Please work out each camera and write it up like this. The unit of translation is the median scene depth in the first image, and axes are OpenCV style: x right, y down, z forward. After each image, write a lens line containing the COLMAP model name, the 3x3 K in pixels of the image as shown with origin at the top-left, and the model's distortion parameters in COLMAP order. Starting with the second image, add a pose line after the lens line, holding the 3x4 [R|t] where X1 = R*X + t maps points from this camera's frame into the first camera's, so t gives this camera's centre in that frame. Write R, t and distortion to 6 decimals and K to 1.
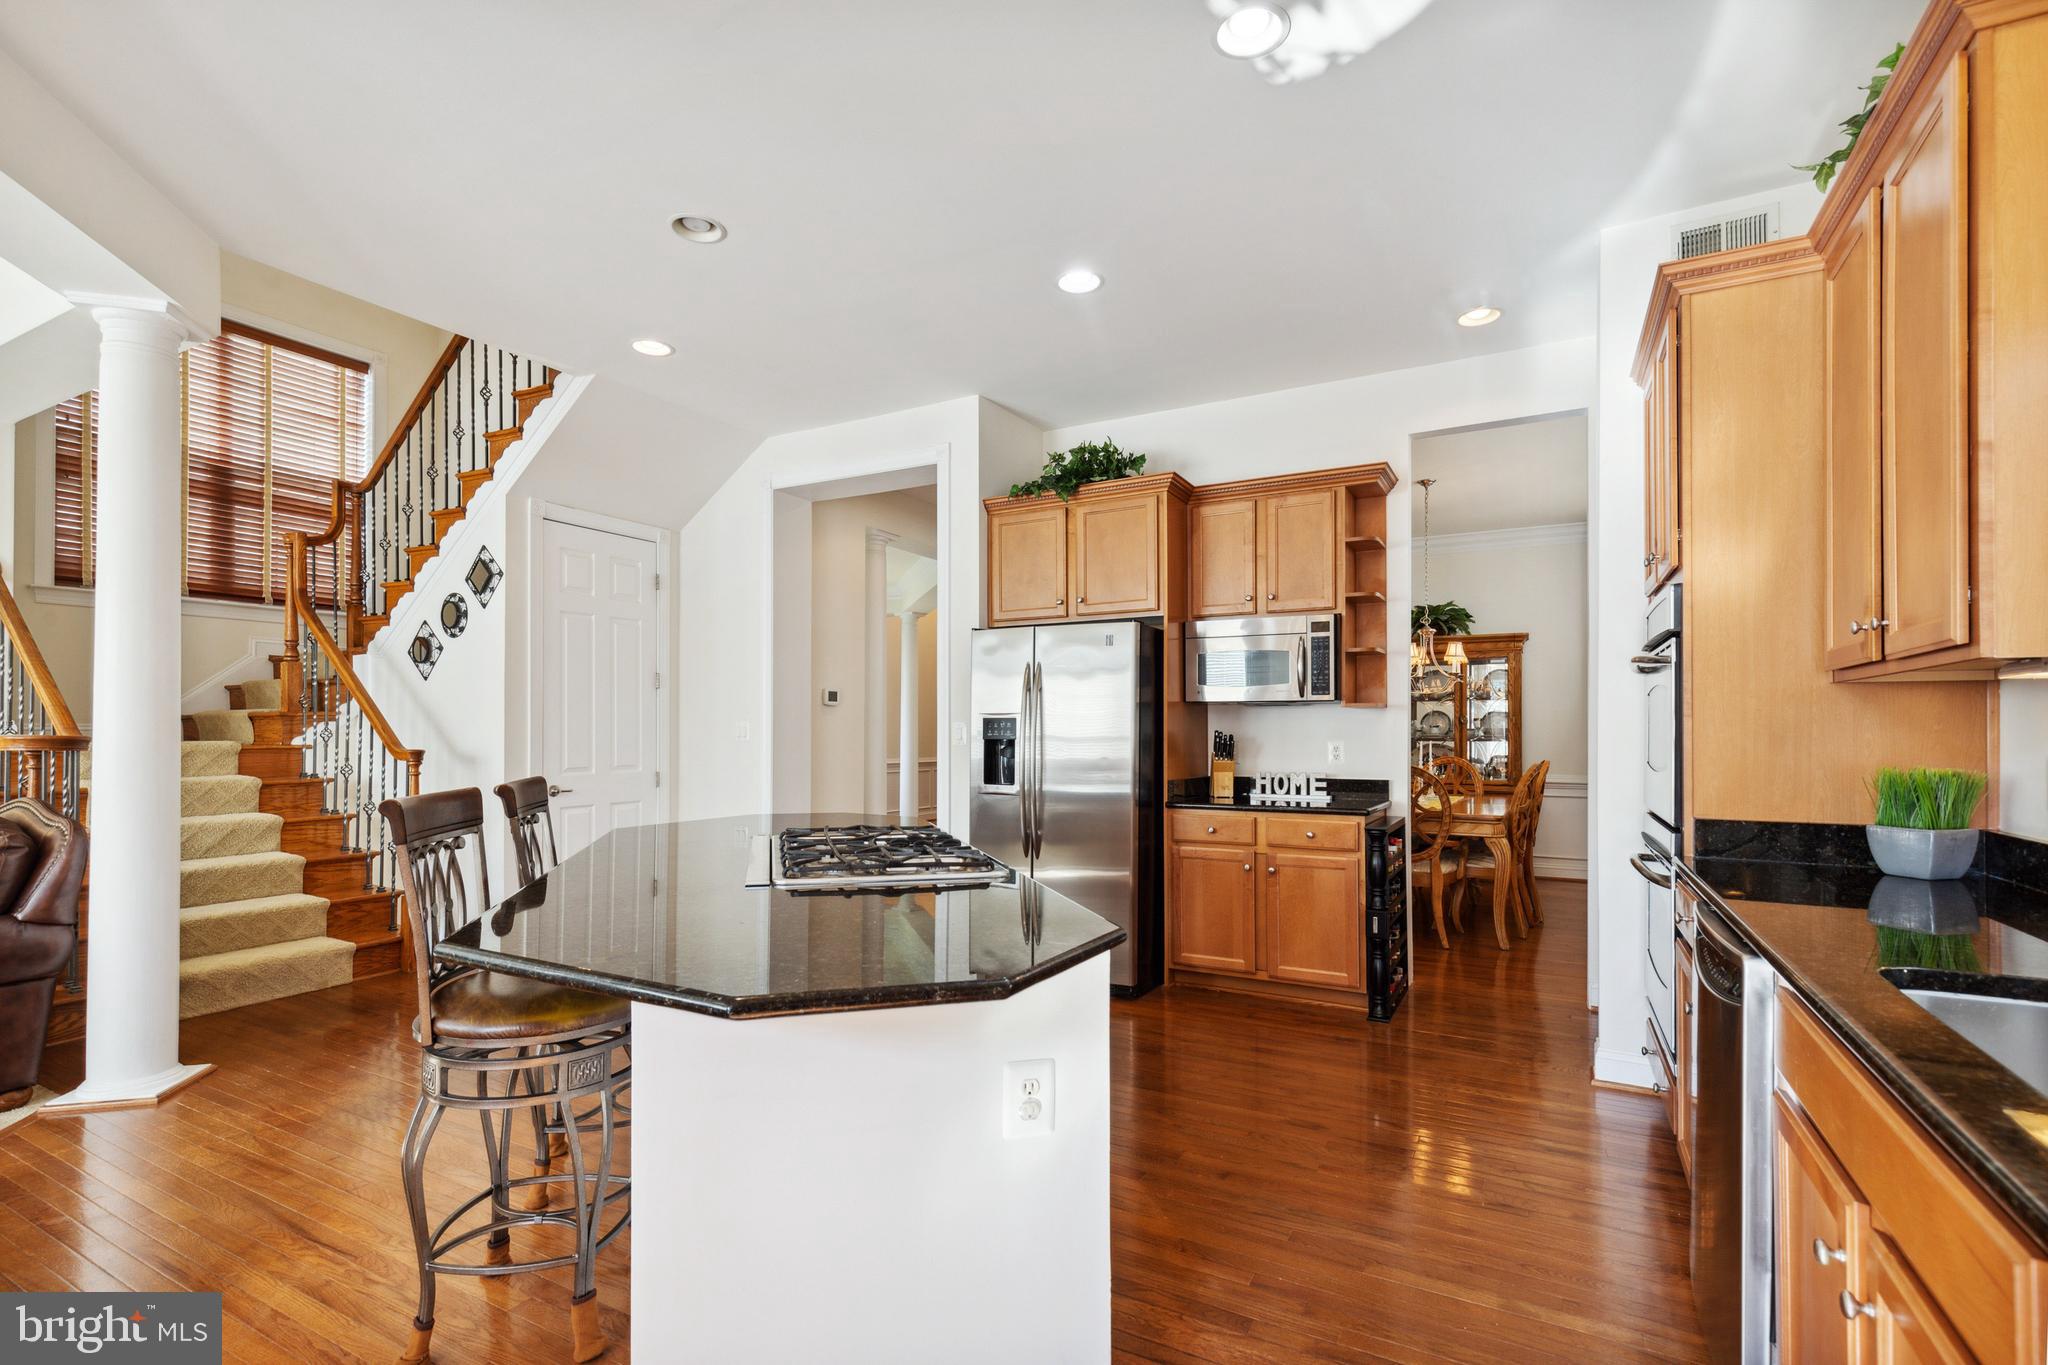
lens RADIAL K [[939.8, 0, 1023.5], [0, 939.8, 741.0], [0, 0, 1]] dist [-0.000051, 0.000053]
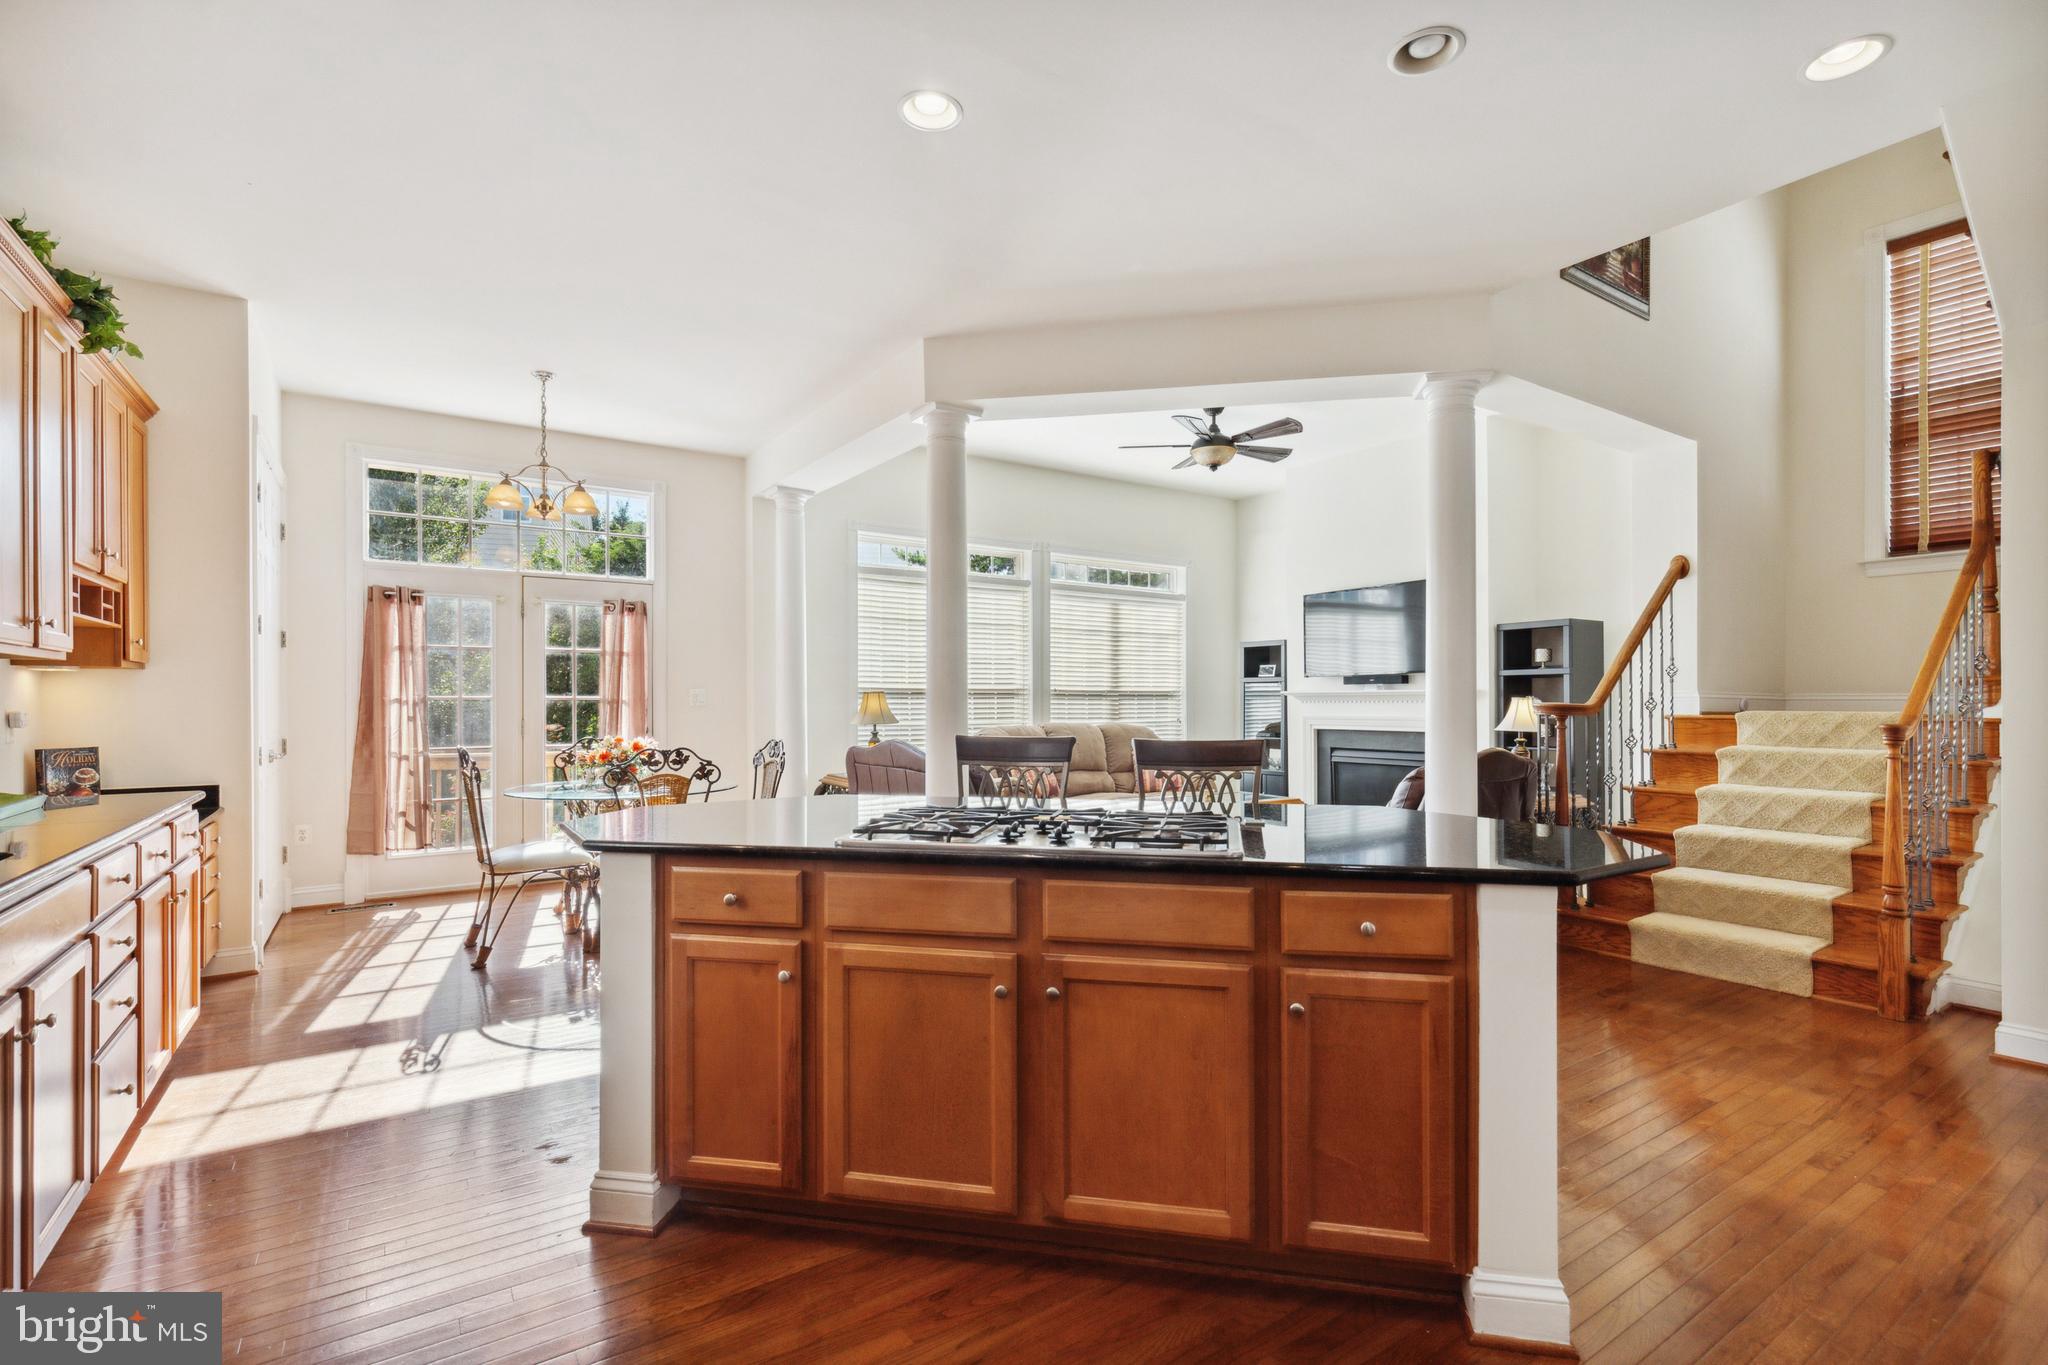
lens RADIAL K [[918.1, 0, 1021.5], [0, 918.1, 699.8], [0, 0, 1]] dist [-0.000966, 0.000085]
pose [[-0.466393, -0.004736, -0.884565, 0.346474], [0.001090, 0.999982, -0.005929, -0.007100], [0.884577, -0.003730, -0.466380, 0.743669]]
